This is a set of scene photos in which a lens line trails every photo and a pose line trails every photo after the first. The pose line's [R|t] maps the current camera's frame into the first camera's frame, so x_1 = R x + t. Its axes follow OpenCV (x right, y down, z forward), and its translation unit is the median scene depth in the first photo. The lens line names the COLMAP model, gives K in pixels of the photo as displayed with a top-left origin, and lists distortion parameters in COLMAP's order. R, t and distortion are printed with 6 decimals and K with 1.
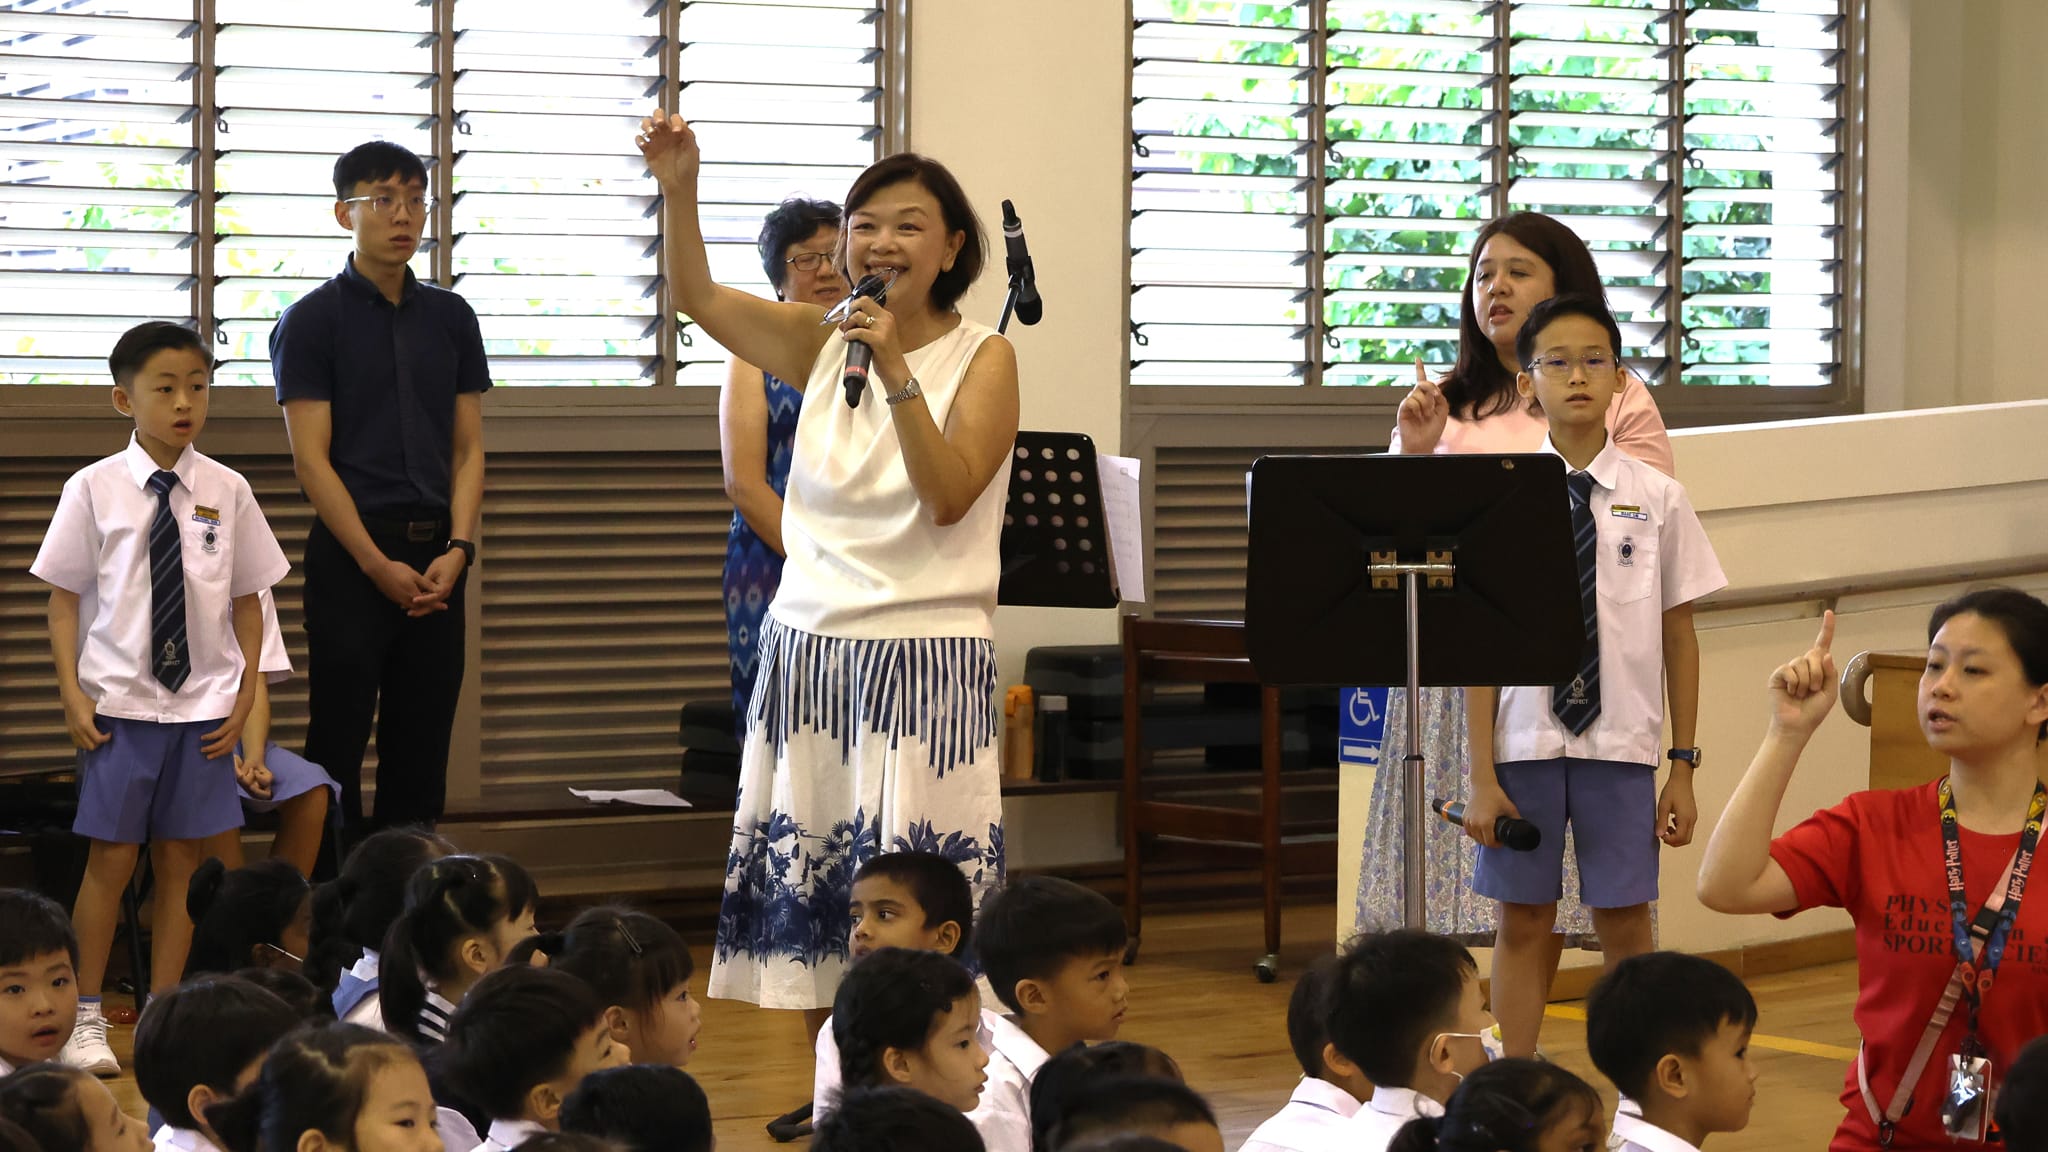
lens RADIAL K [[6182.3, 0, 1024.0], [0, 6182.3, 576.0], [0, 0, 1]] dist [0.161228, -0.153806]
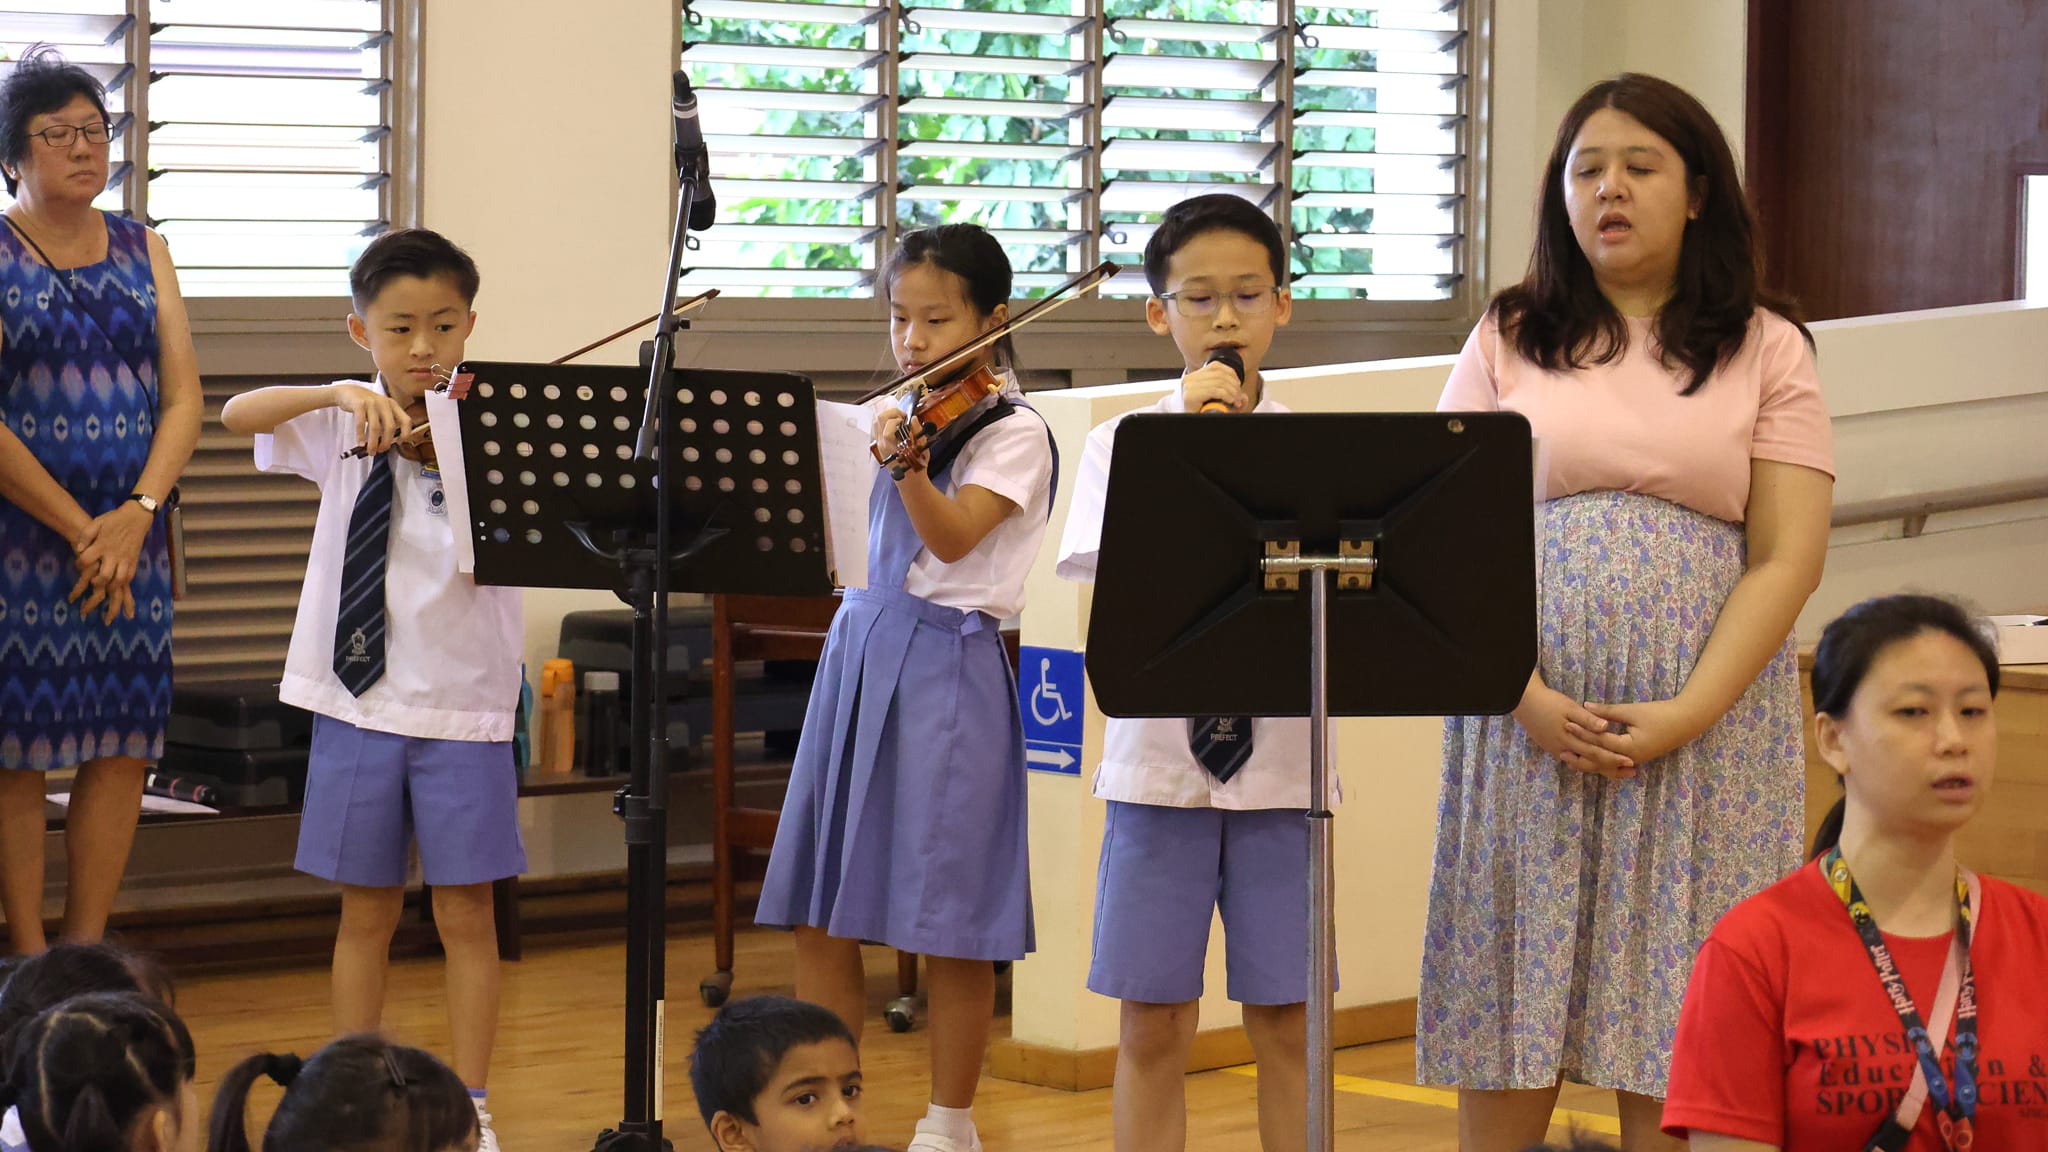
lens RADIAL K [[6182.3, 0, 1024.0], [0, 6182.3, 576.0], [0, 0, 1]] dist [0.161228, -0.153806]
pose [[0.992145, -0.000604, 0.125093, -0.049787], [-0.001585, 0.999847, 0.017397, -0.009448], [-0.125084, -0.017459, 0.991993, 0.196999]]
